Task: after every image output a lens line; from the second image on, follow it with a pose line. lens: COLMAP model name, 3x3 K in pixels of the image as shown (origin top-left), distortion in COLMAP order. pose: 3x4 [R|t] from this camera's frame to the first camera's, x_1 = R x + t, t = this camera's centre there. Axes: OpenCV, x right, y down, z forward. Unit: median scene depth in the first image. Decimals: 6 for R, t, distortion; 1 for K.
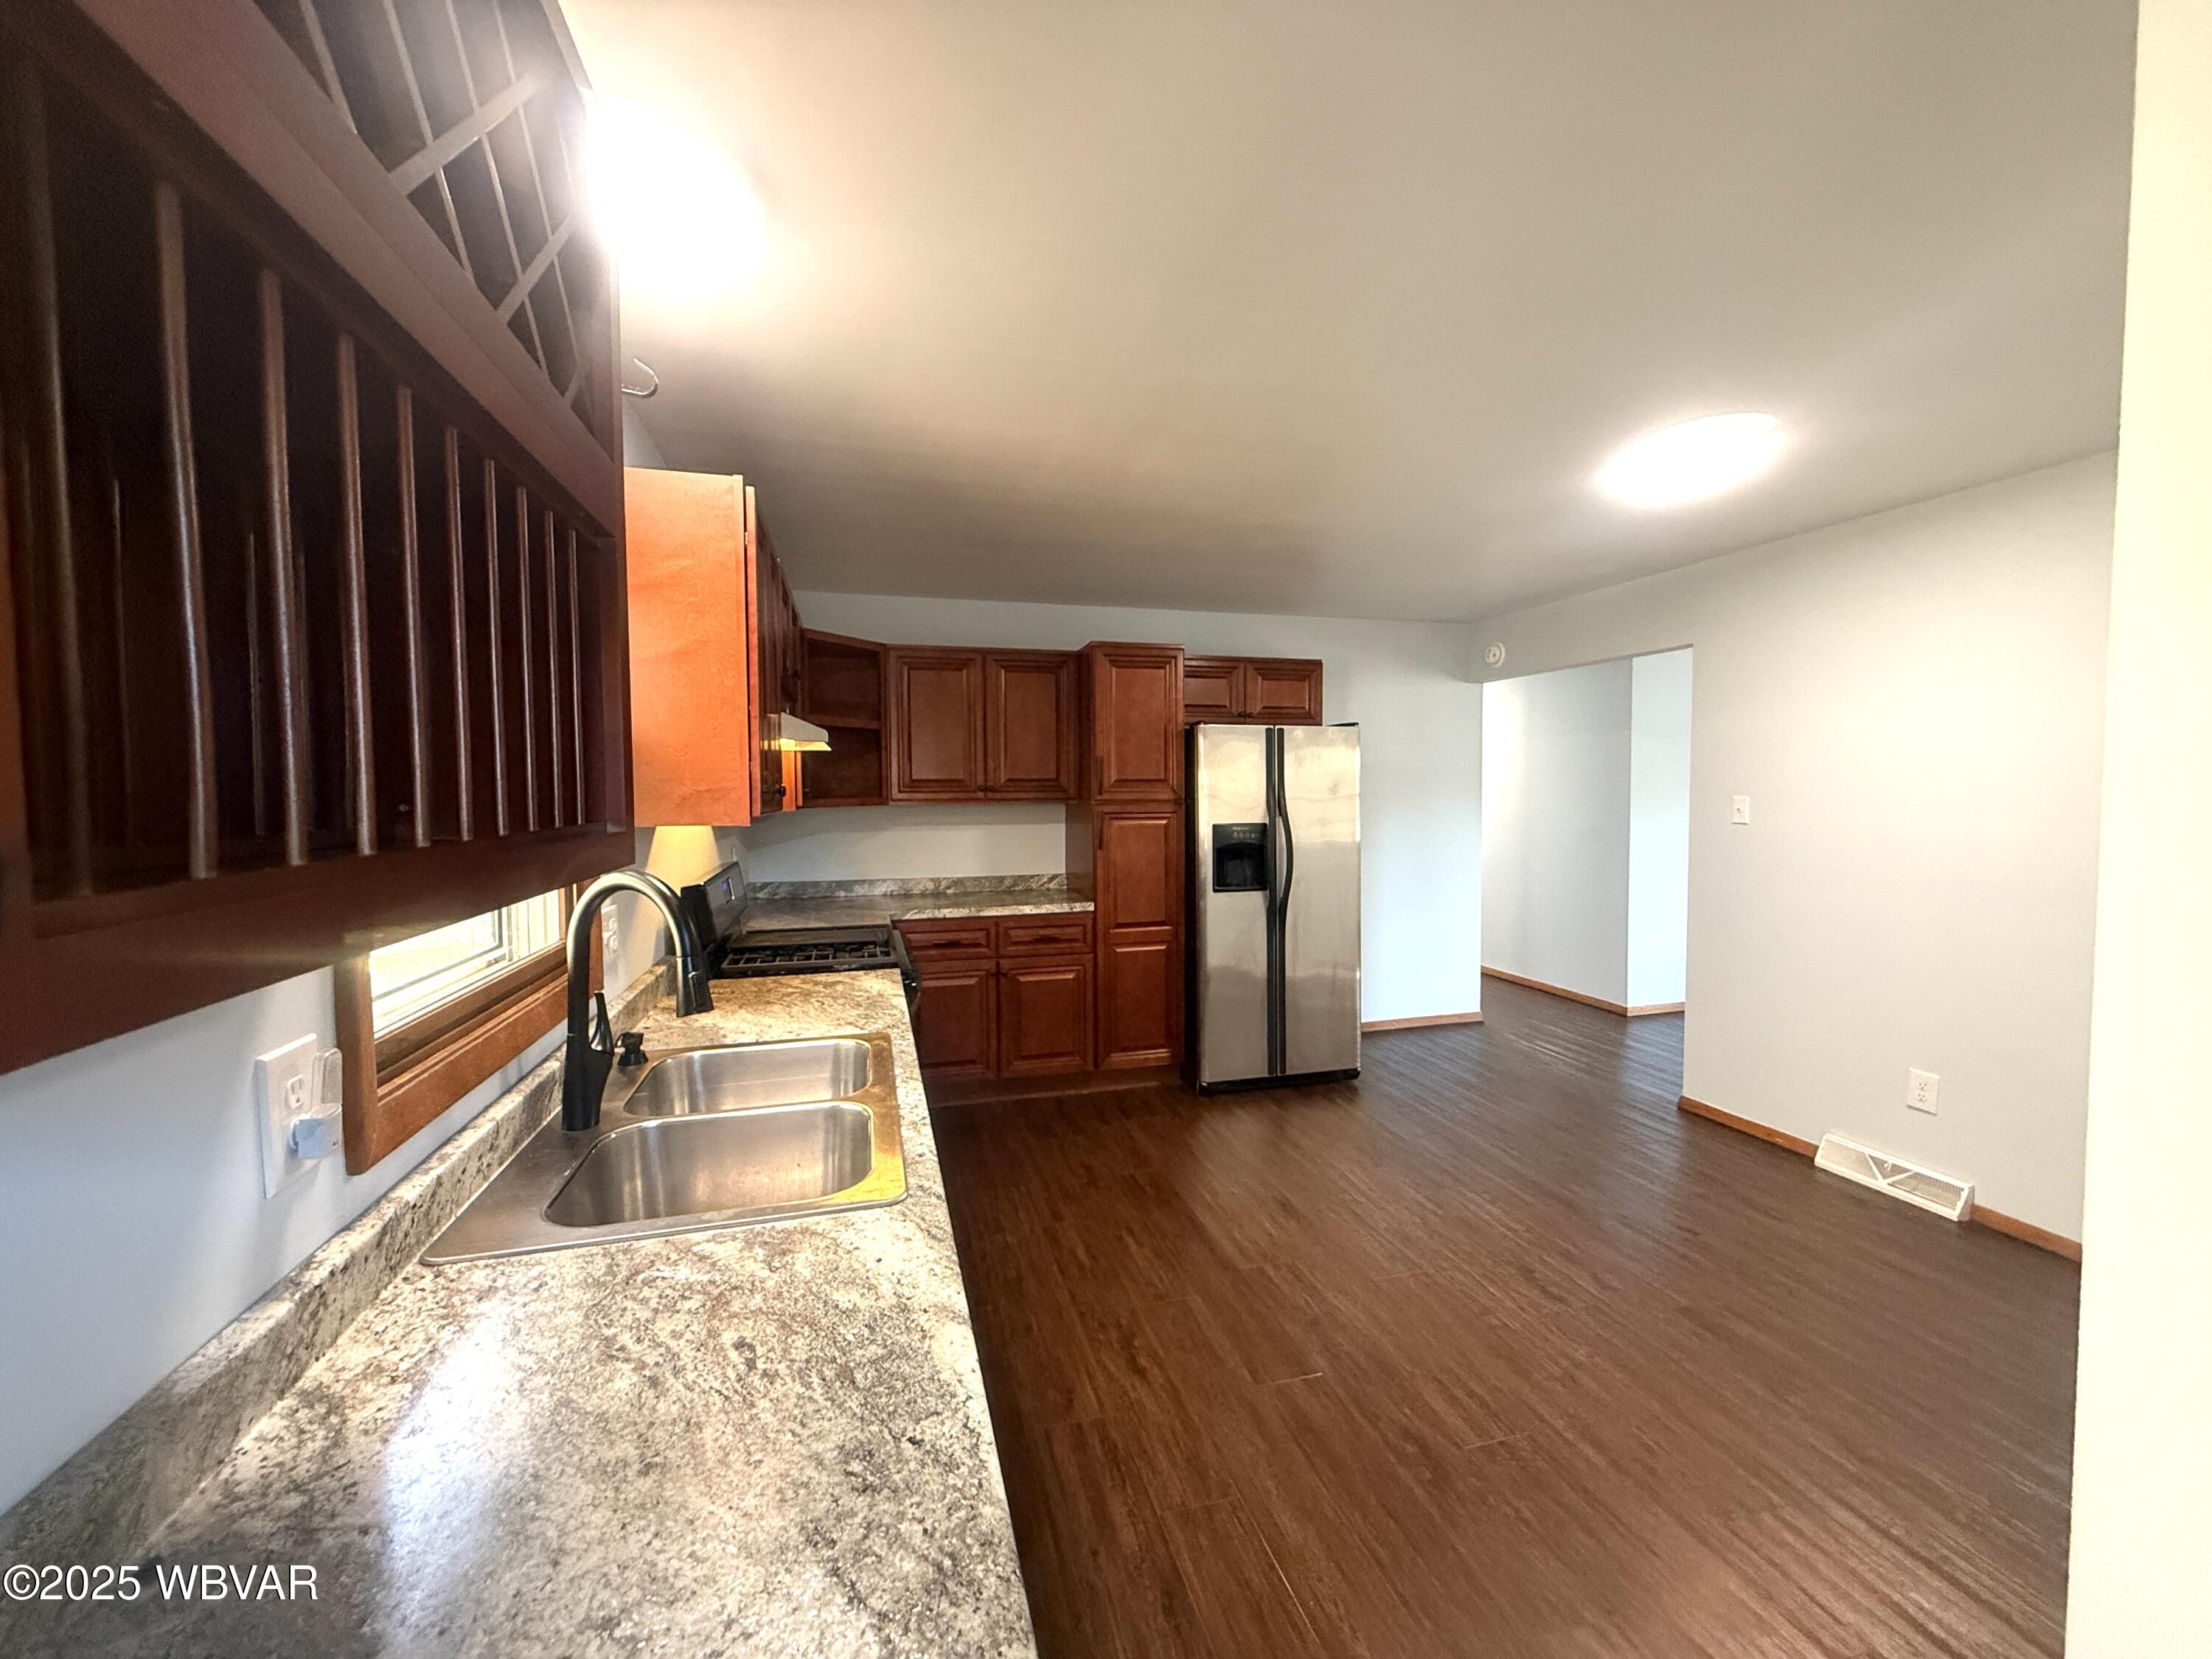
lens RADIAL K [[877.0, 0, 1097.7], [0, 877.0, 826.7], [0, 0, 1]] dist [-0.000738, -0.000275]
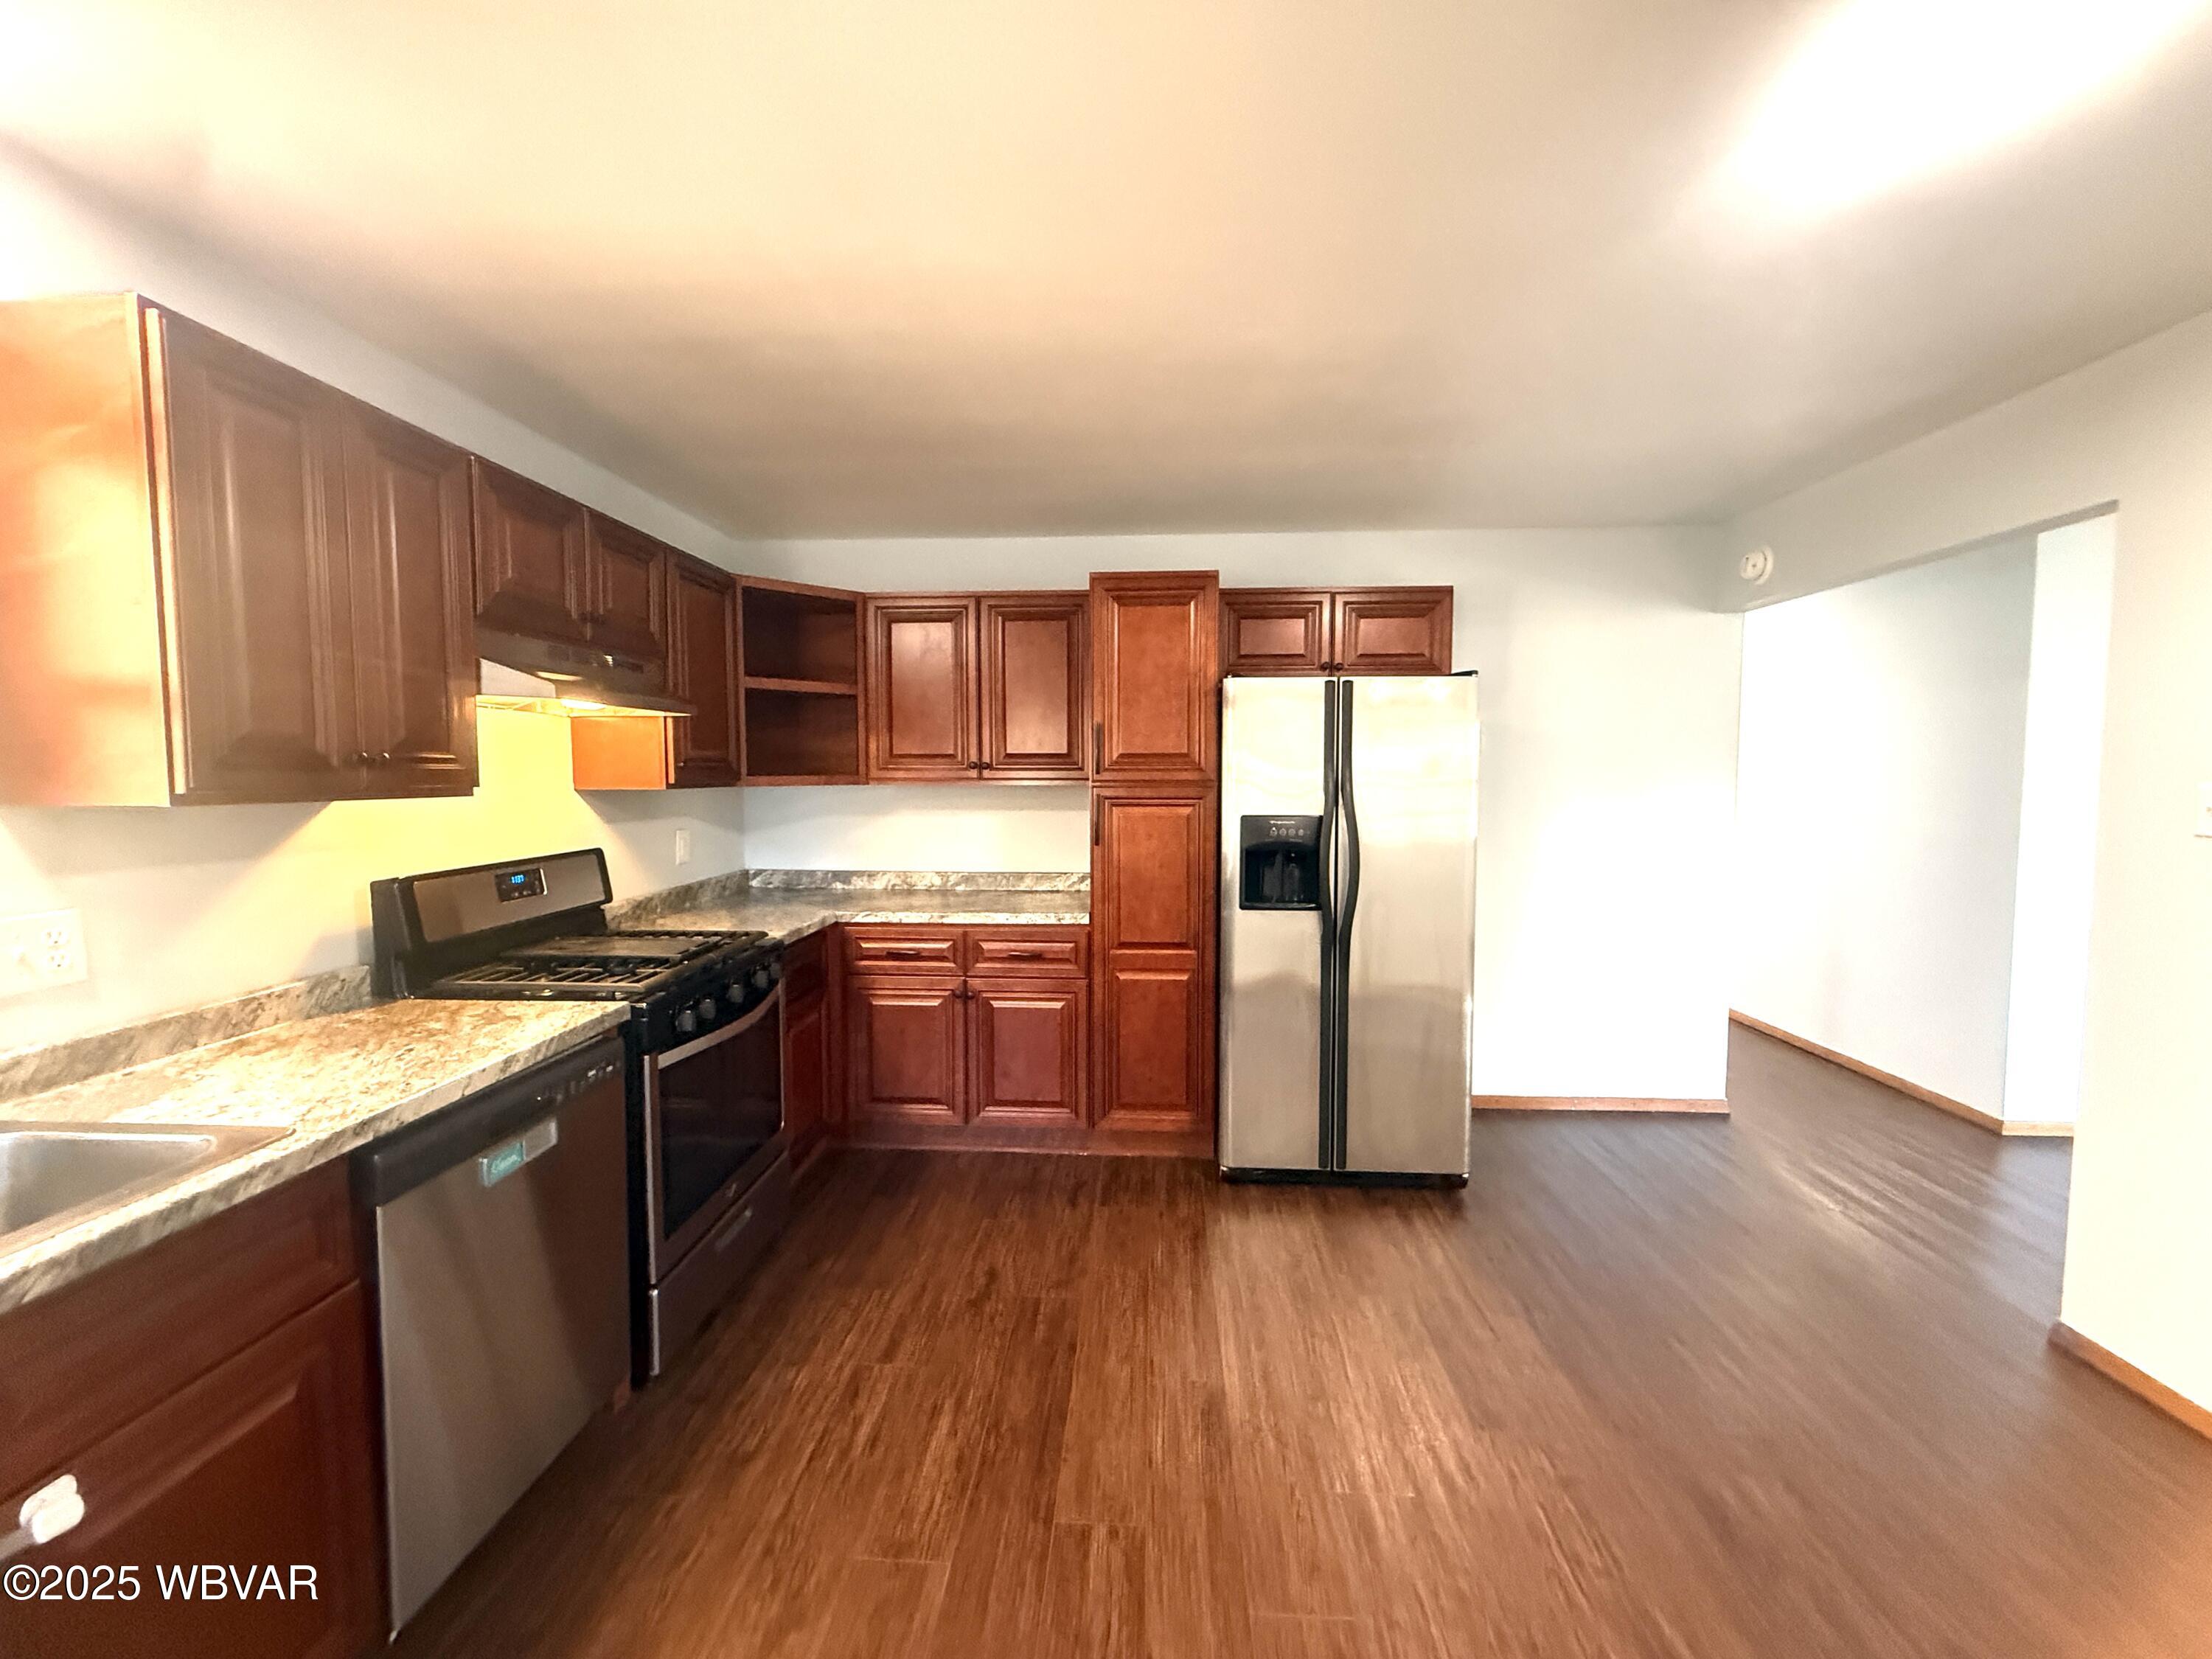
lens RADIAL K [[877.0, 0, 1097.7], [0, 877.0, 826.7], [0, 0, 1]] dist [-0.000738, -0.000275]
pose [[0.948128, 0.025519, -0.316862, 0.243260], [-0.019762, 0.999576, 0.021371, -0.006599], [0.317273, -0.014001, 0.948231, 0.268900]]
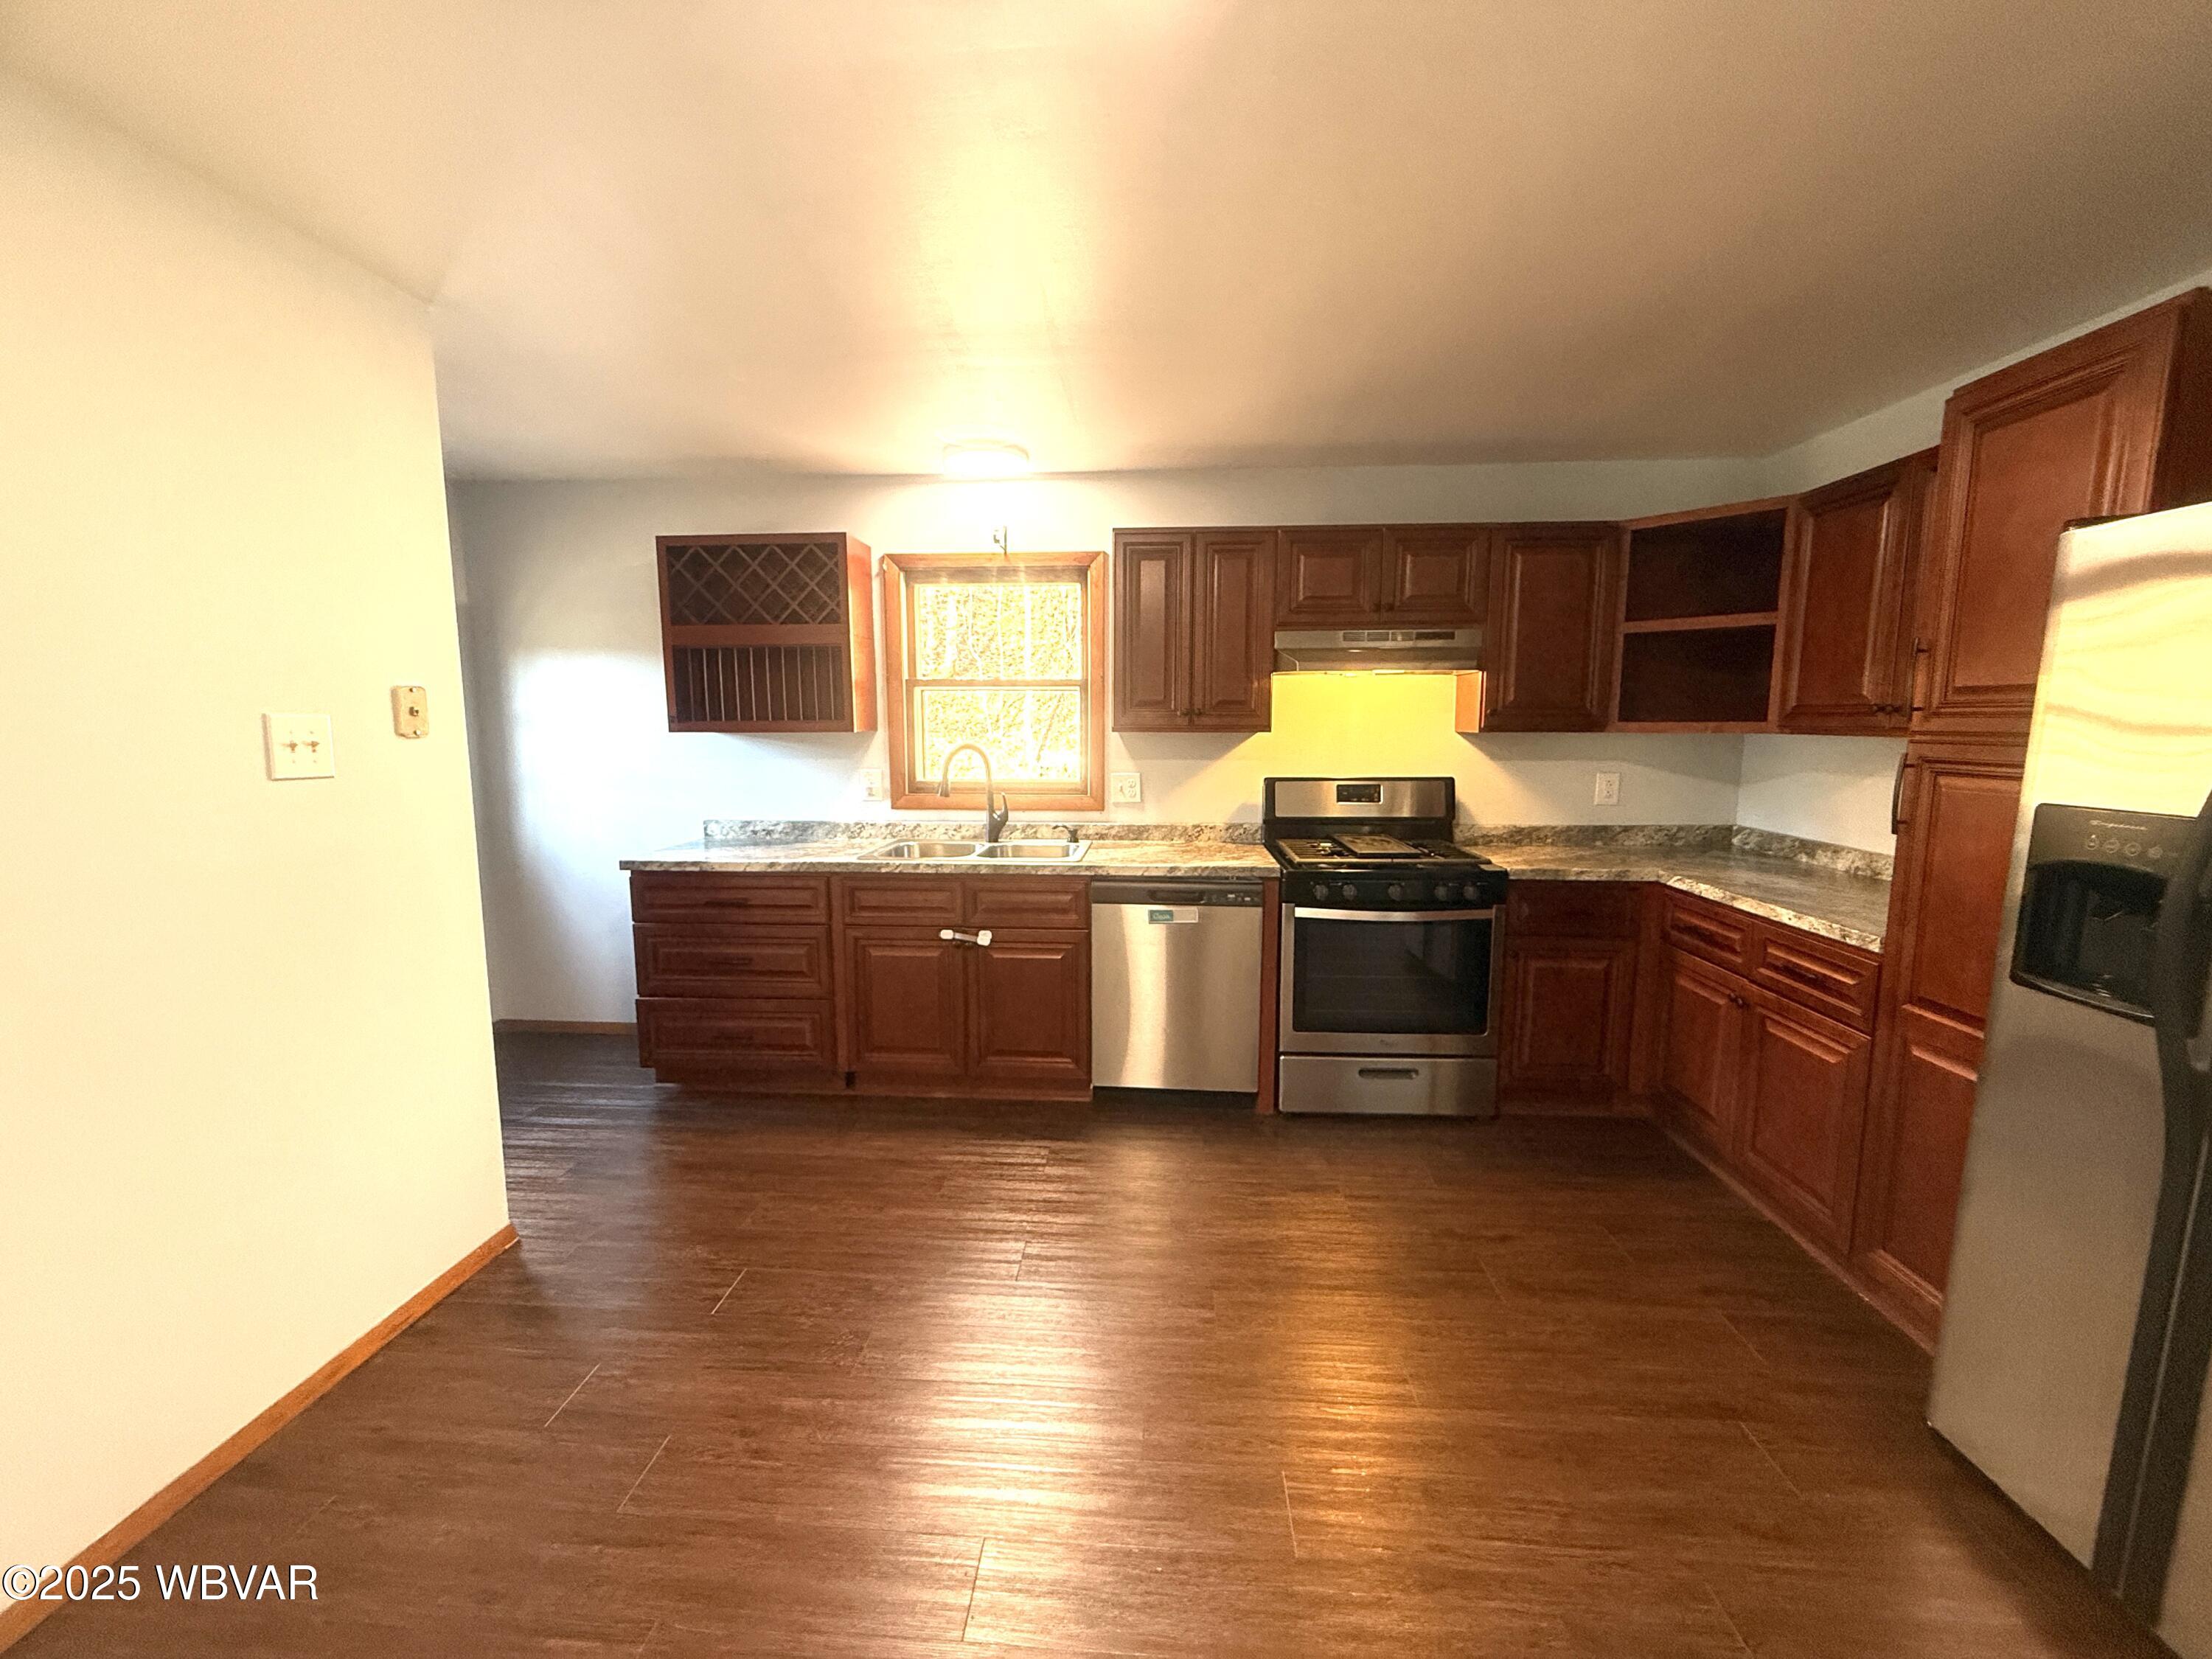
lens RADIAL K [[878.3, 0, 1106.0], [0, 878.3, 829.5], [0, 0, 1]] dist [0.000033, -0.000179]
pose [[-0.319518, 0.124132, -0.939414, 0.593341], [-0.041173, 0.988628, 0.144639, -0.028496], [0.946685, 0.084893, -0.310773, 0.724769]]
